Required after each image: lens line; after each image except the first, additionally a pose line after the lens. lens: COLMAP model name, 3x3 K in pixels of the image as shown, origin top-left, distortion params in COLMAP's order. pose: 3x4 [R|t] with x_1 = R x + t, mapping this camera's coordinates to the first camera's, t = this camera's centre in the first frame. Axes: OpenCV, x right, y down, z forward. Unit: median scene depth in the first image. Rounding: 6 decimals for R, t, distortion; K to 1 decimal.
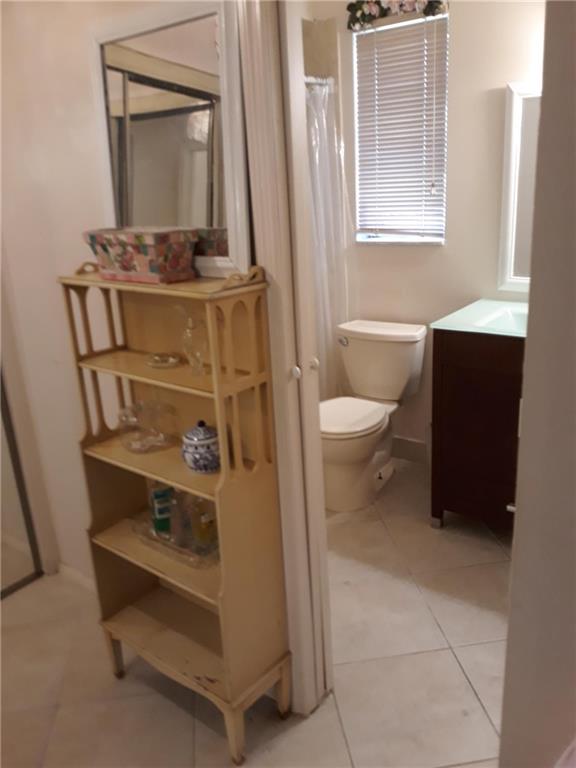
lens RADIAL K [[641.8, 0, 286.7], [0, 641.8, 386.1], [0, 0, 1]] dist [0.036941, -0.068087]
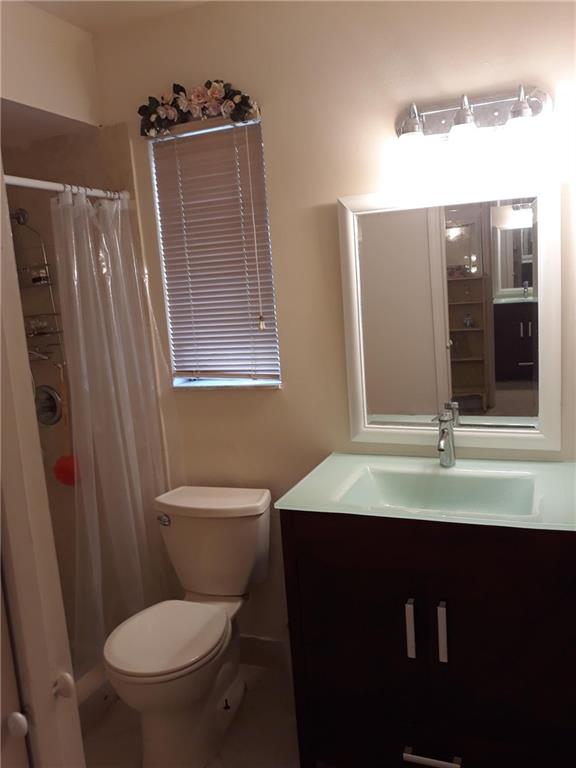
lens RADIAL K [[641.8, 0, 286.7], [0, 641.8, 386.1], [0, 0, 1]] dist [0.036941, -0.068087]
pose [[0.967484, -0.054077, 0.247085, 0.062825], [0.096276, 0.982076, -0.162040, -0.109793], [-0.233894, 0.180559, 0.955349, 0.277071]]
